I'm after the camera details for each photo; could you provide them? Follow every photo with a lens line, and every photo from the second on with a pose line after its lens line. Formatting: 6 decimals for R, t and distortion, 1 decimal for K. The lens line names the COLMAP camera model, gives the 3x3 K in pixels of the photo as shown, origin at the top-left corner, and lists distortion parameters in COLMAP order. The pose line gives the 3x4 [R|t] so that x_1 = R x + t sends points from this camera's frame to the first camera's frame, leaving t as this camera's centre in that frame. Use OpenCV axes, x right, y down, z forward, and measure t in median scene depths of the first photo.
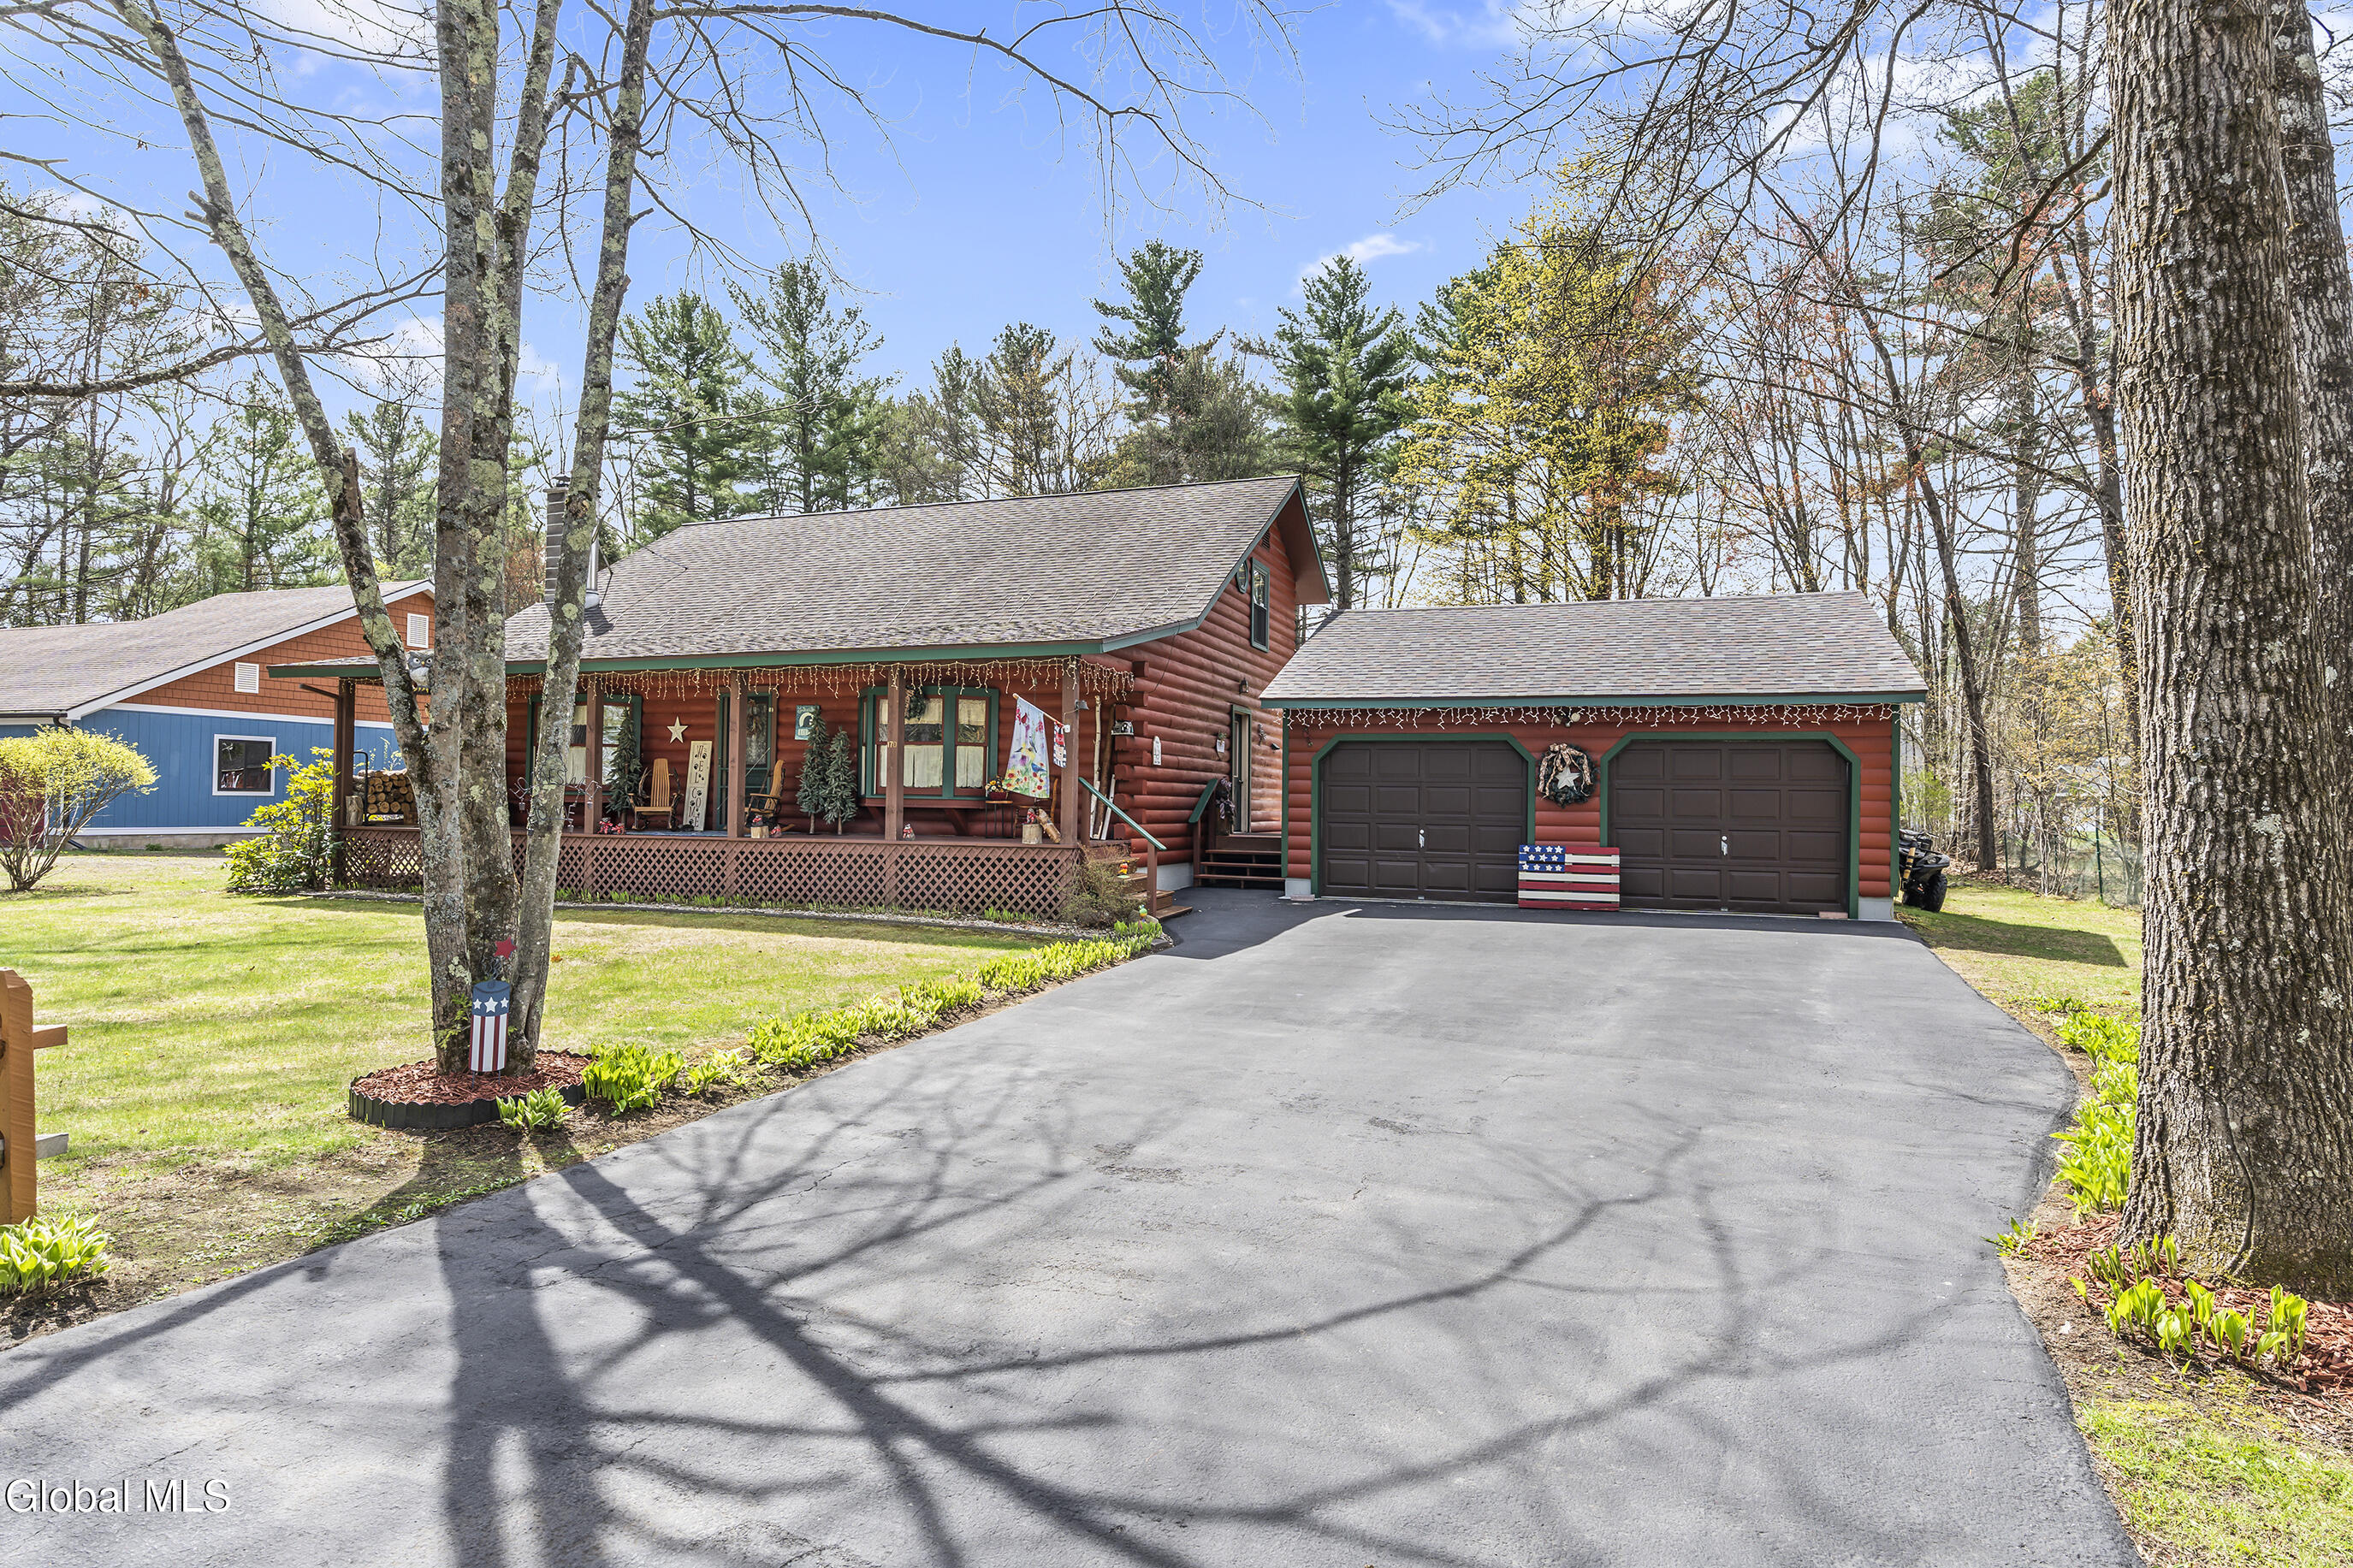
lens RADIAL K [[1307.5, 0, 1192.5], [0, 1307.5, 783.4], [0, 0, 1]] dist [-0.001065, 0.000931]
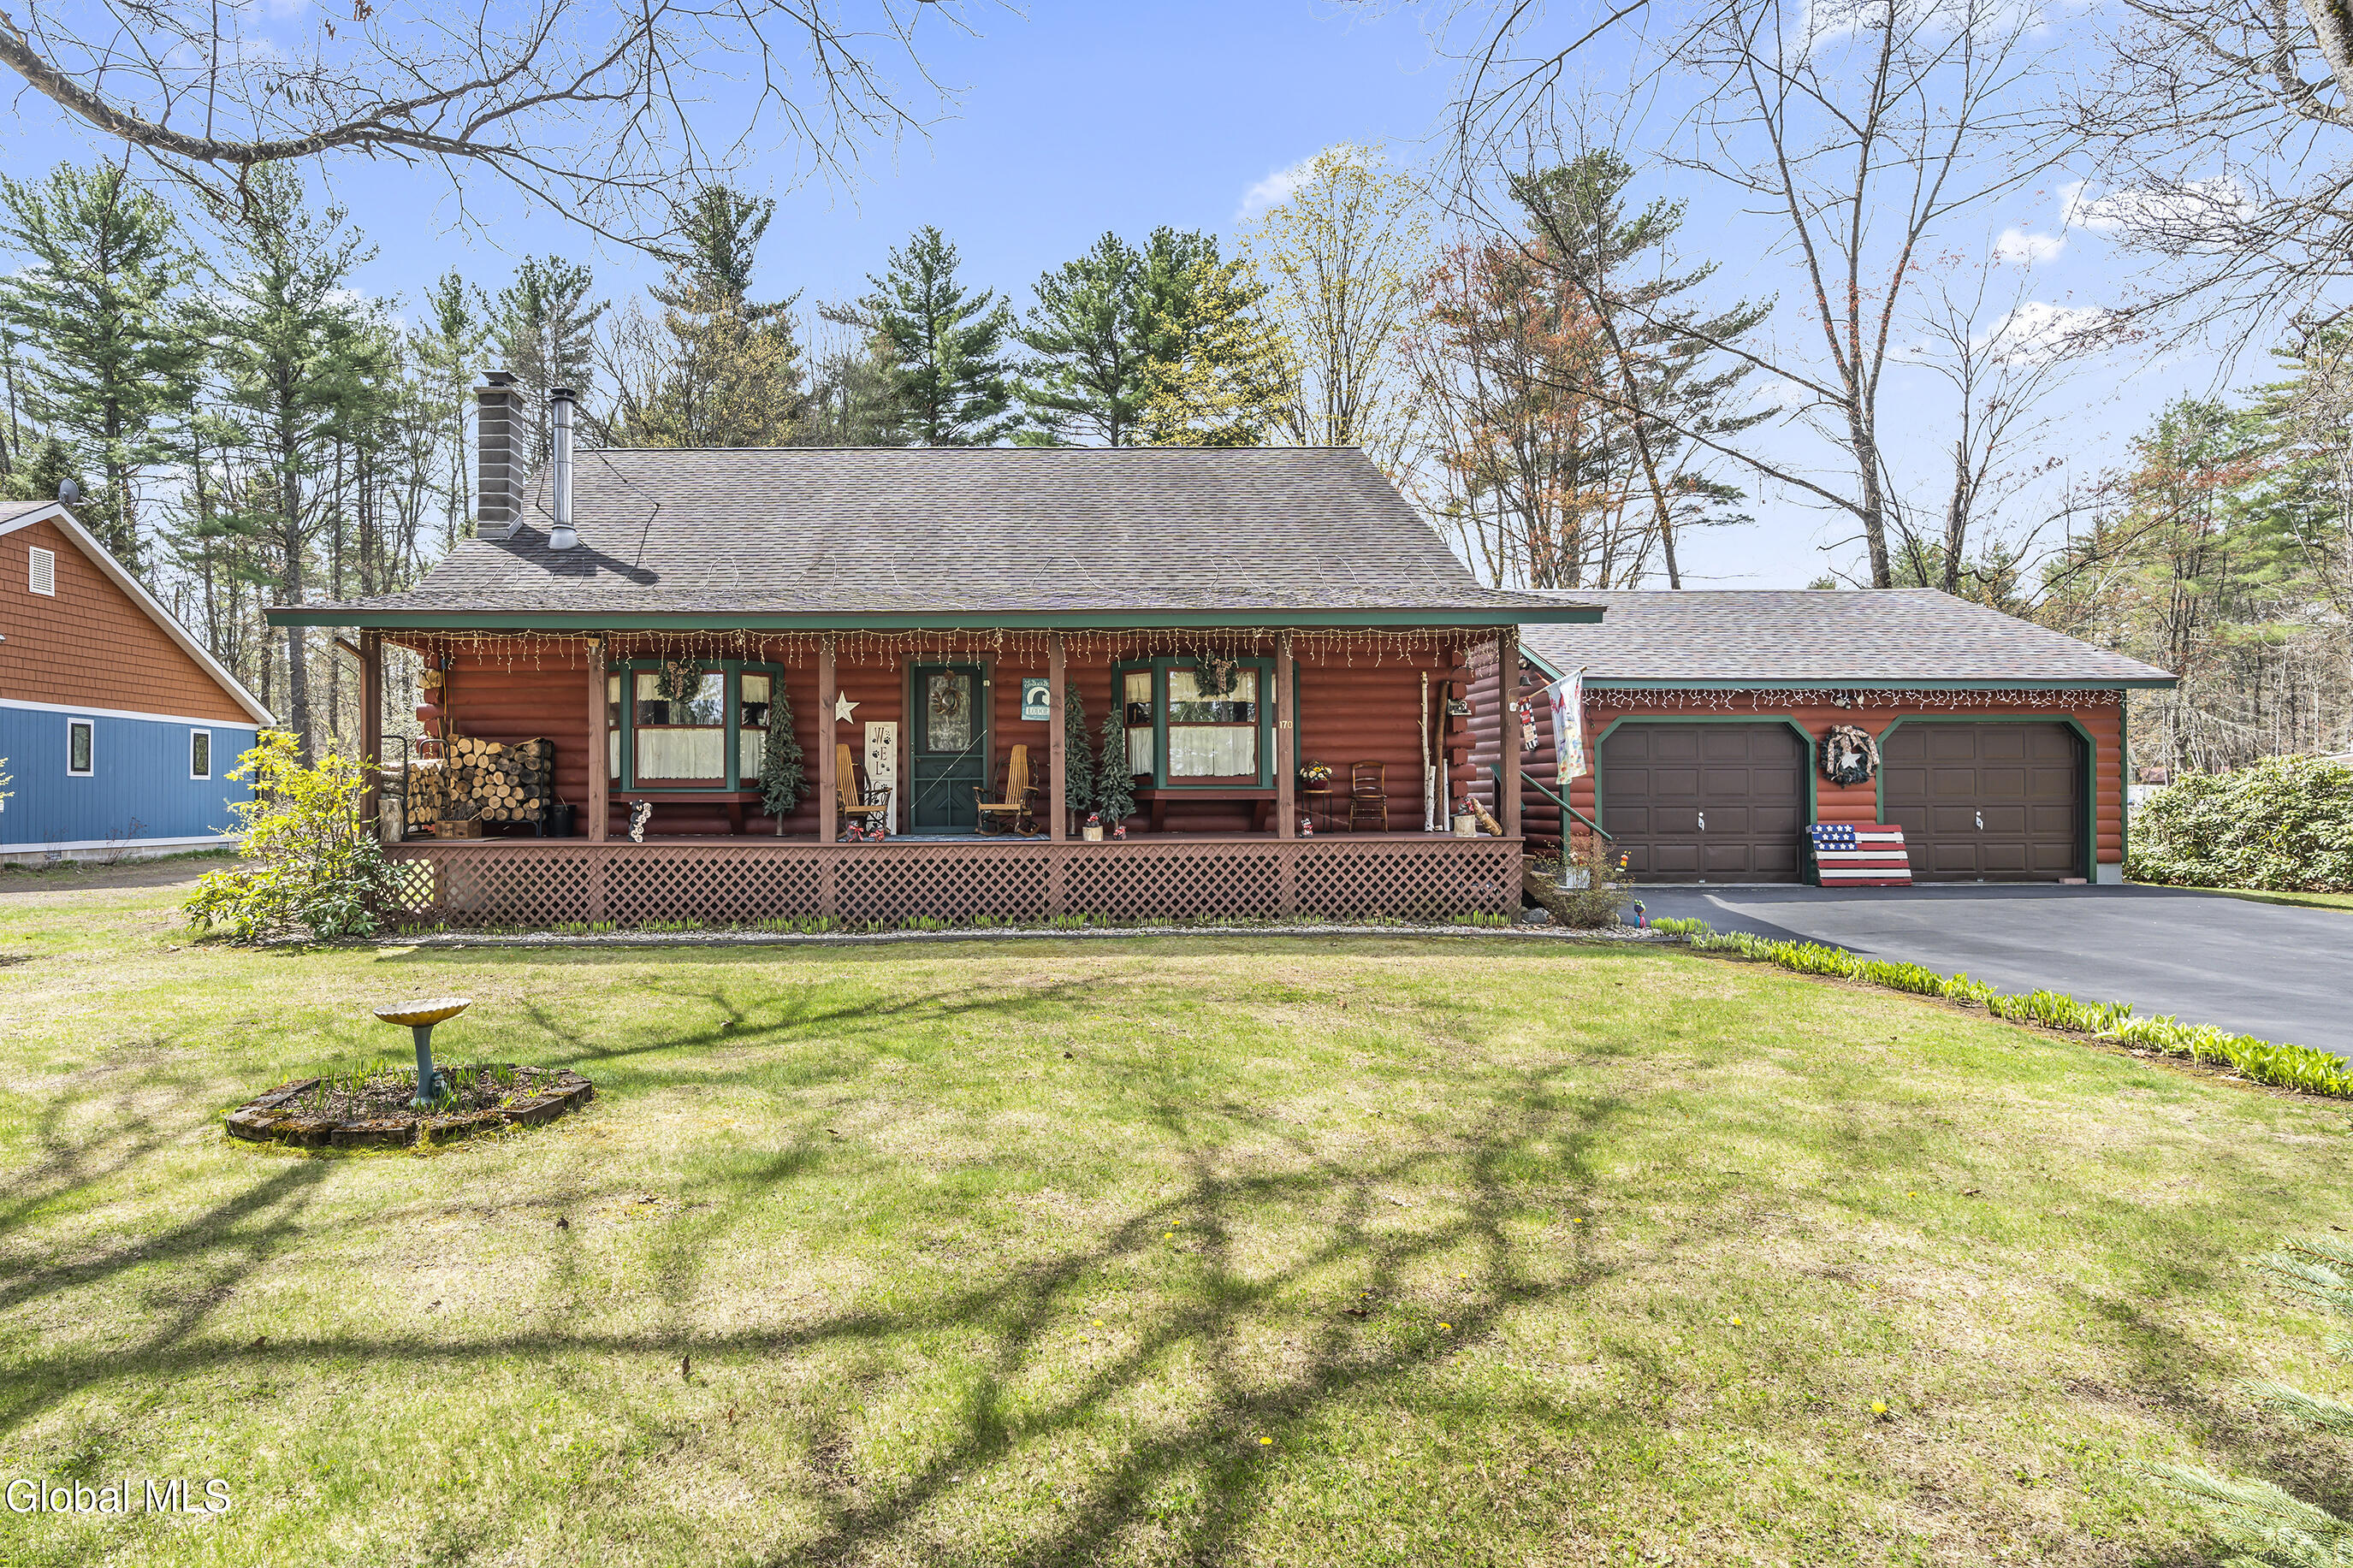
lens RADIAL K [[1307.5, 0, 1178.1], [0, 1307.5, 784.2], [0, 0, 1]] dist [-0.001065, 0.000931]
pose [[0.935934, -0.014788, 0.351864, -0.496391], [0.010932, 0.999856, 0.012941, -0.002743], [-0.352005, -0.008266, 0.935962, 0.194586]]
